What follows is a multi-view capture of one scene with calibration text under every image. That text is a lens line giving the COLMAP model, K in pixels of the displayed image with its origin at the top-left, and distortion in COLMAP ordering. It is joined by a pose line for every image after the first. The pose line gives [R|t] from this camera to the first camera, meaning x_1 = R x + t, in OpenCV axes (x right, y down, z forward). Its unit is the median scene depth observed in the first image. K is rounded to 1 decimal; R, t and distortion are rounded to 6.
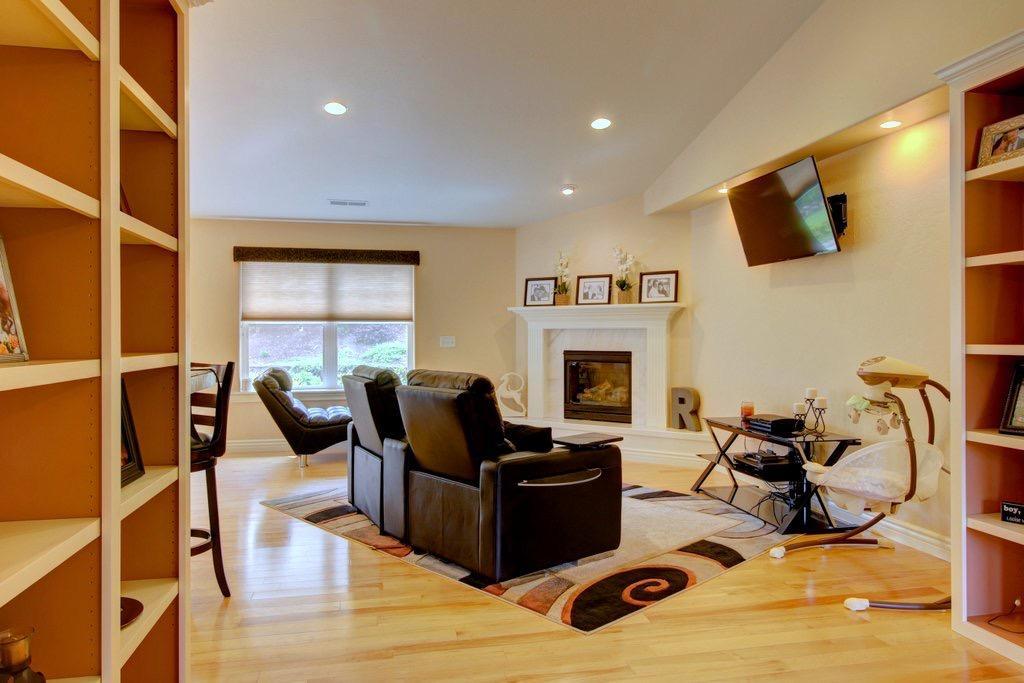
lens RADIAL K [[685.8, 0, 514.3], [0, 685.8, 335.2], [0, 0, 1]] dist [0.025505, -0.000352]
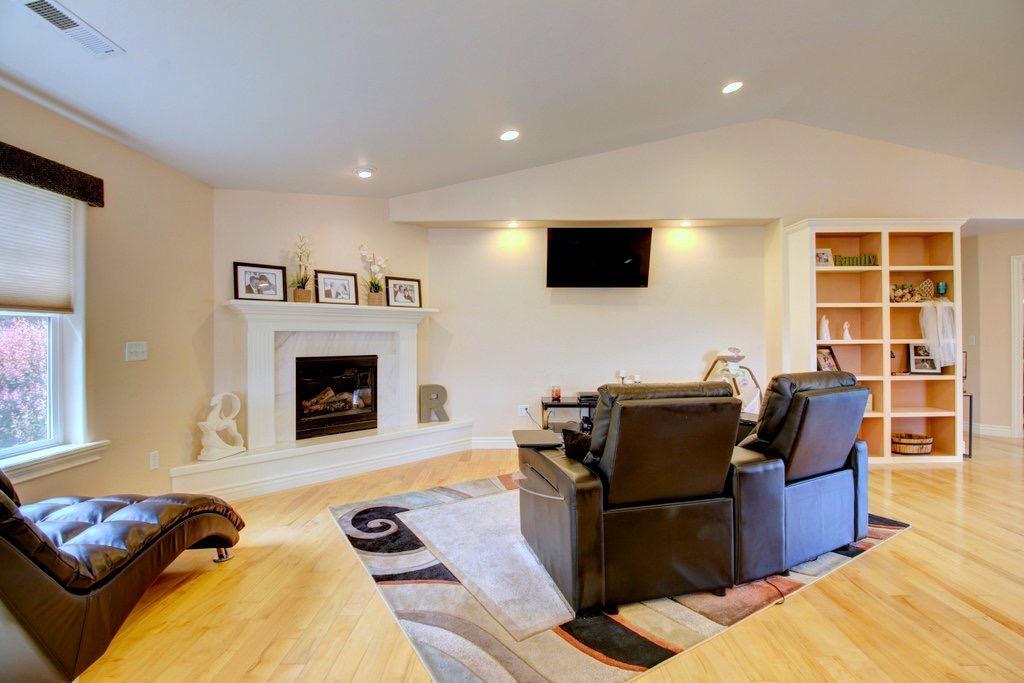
lens RADIAL K [[472.7, 0, 517.0], [0, 472.7, 334.4], [0, 0, 1]] dist [0.002600, -0.014600]
pose [[0.210109, 0.004284, 0.977669, -0.440158], [0.005299, 0.999971, -0.005520, -0.000936], [-0.977664, 0.006340, 0.210080, 0.644128]]
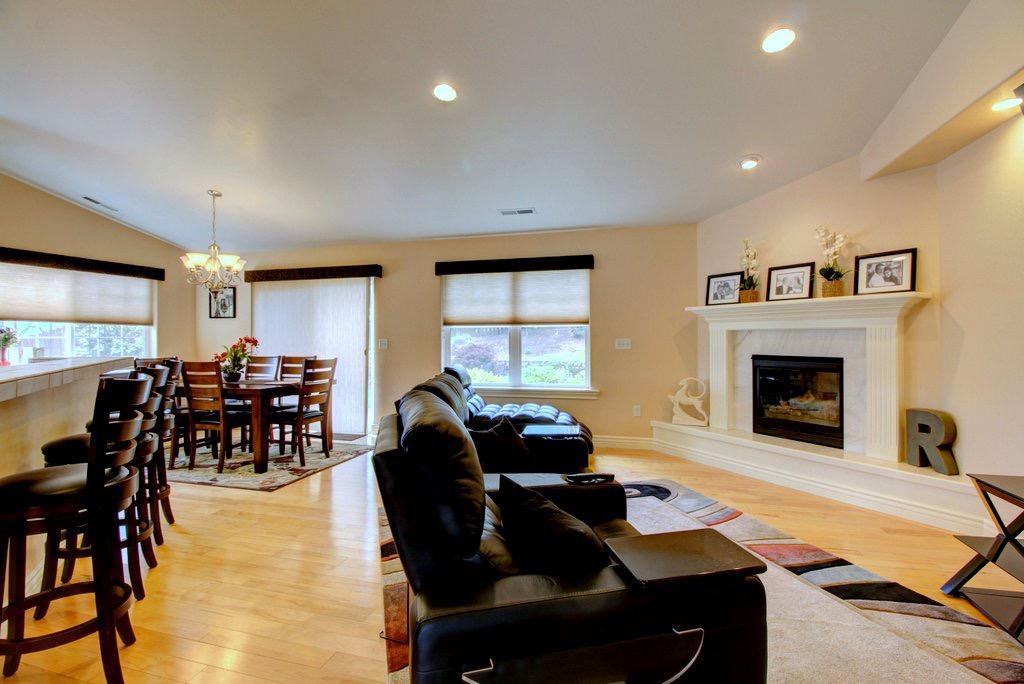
lens RADIAL K [[472.7, 0, 517.0], [0, 472.7, 334.9], [0, 0, 1]] dist [0.002600, -0.014600]
pose [[0.892677, -0.004838, -0.450671, 0.078890], [0.002755, 0.999982, -0.005276, -0.000617], [0.450689, 0.003468, 0.892674, 0.340769]]
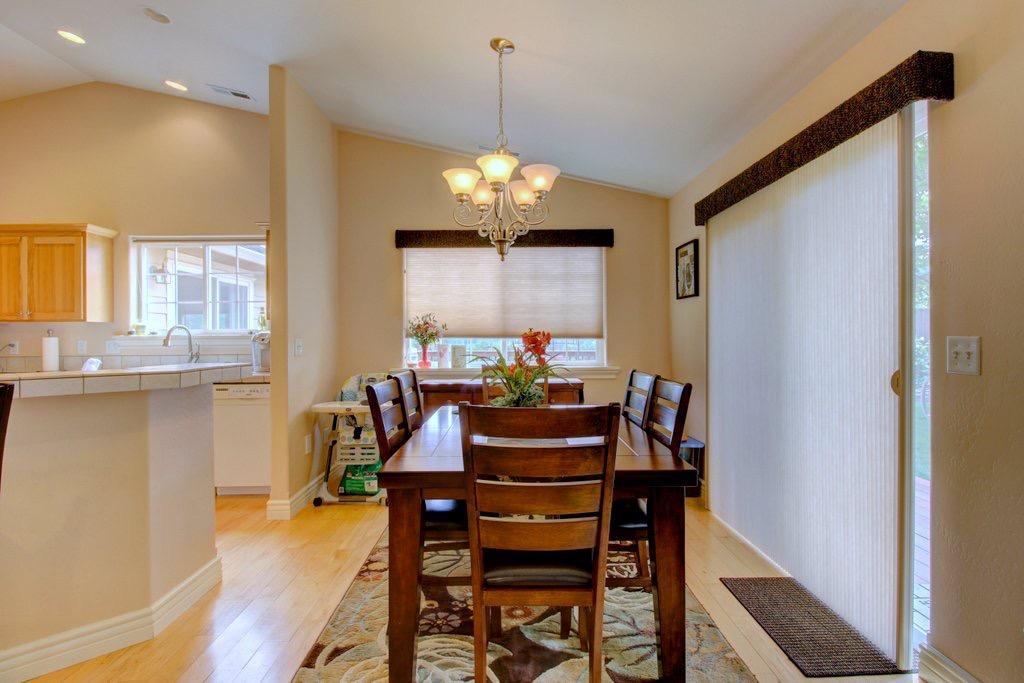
lens RADIAL K [[524.4, 0, 514.5], [0, 524.4, 334.8], [0, 0, 1]] dist [0.001597, -0.010418]
pose [[-0.179504, 0.002848, -0.983753, -0.240721], [0.006230, 0.999979, 0.001759, -0.000846], [0.983738, -0.005813, -0.179518, 0.821014]]
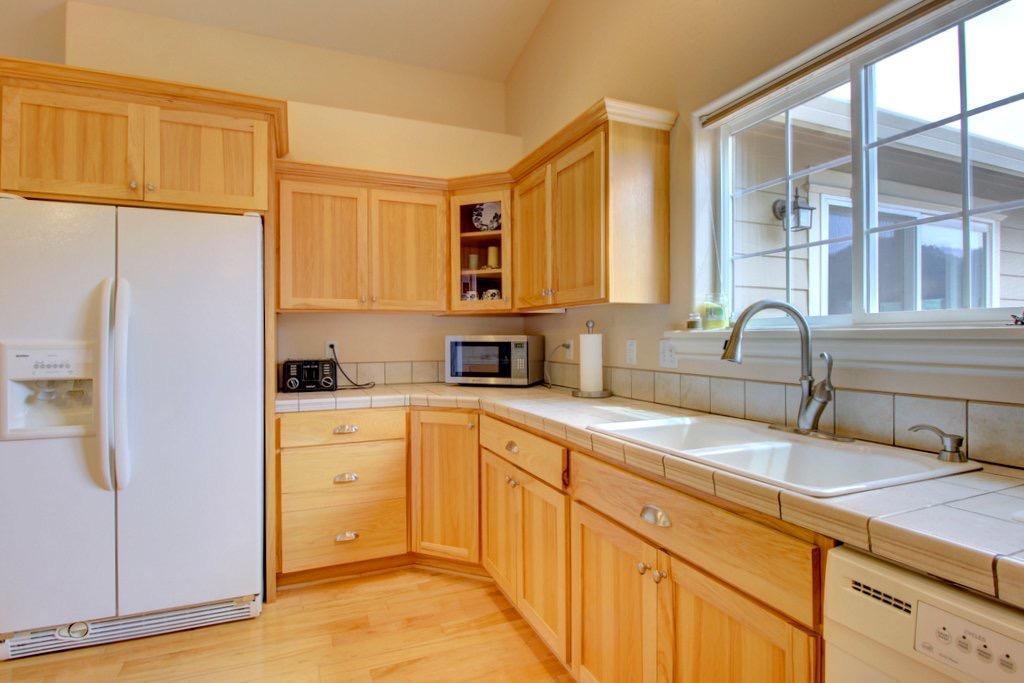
lens RADIAL K [[524.4, 0, 514.5], [0, 524.4, 334.8], [0, 0, 1]] dist [0.001597, -0.010418]
pose [[-0.980778, 0.003259, -0.195098, -0.628964], [0.003464, 0.999994, -0.000711, 0.000565], [0.195094, -0.001373, -0.980784, 0.513338]]
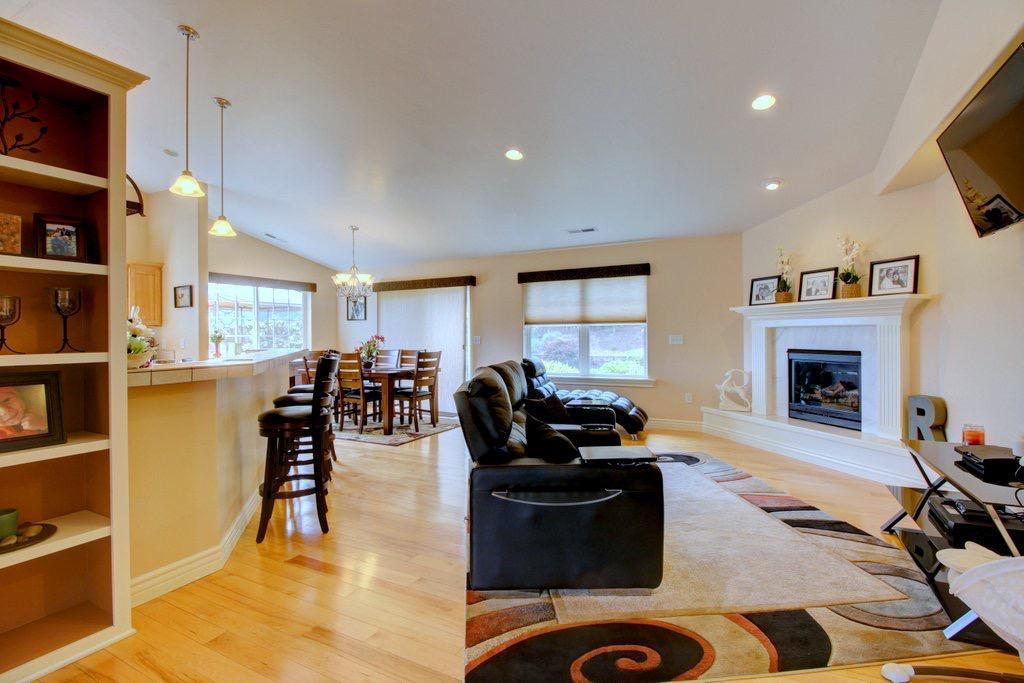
lens RADIAL K [[472.7, 0, 517.0], [0, 472.7, 334.4], [0, 0, 1]] dist [0.002600, -0.014600]
pose [[0.780176, -0.005797, -0.625533, 0.200358], [0.006385, 0.999979, -0.001305, -0.000319], [0.625527, -0.002976, 0.780197, 0.234370]]
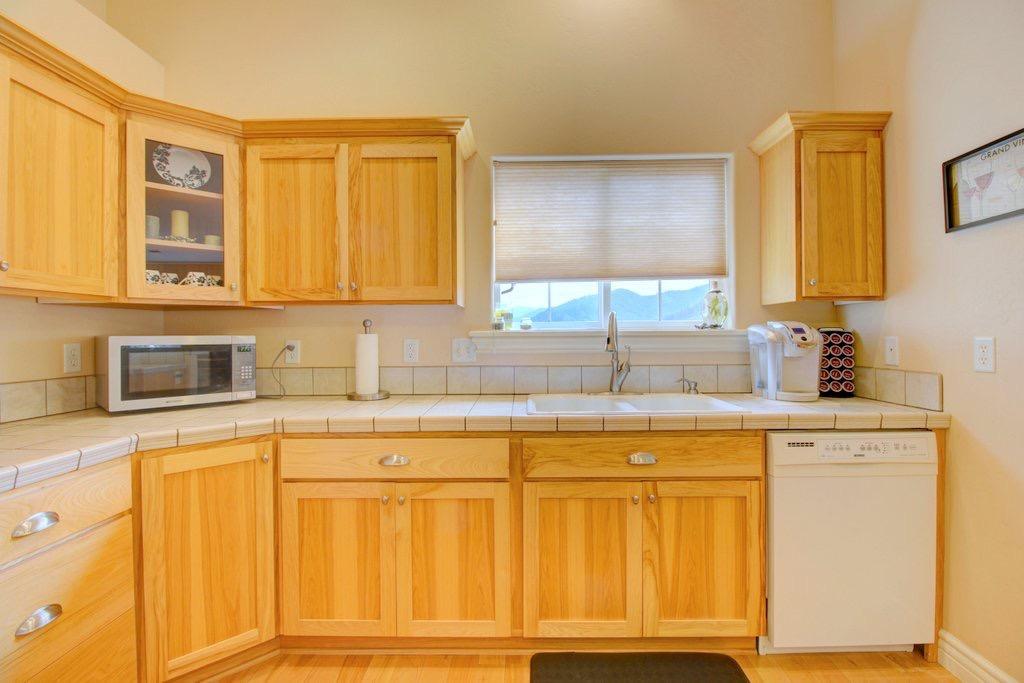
lens RADIAL K [[472.7, 0, 517.0], [0, 472.7, 334.4], [0, 0, 1]] dist [0.002600, -0.014600]
pose [[-0.221894, 0.001059, -0.975070, -0.466639], [0.004403, 0.999990, 0.000084, 0.000743], [0.975061, -0.004275, -0.221897, 0.334576]]
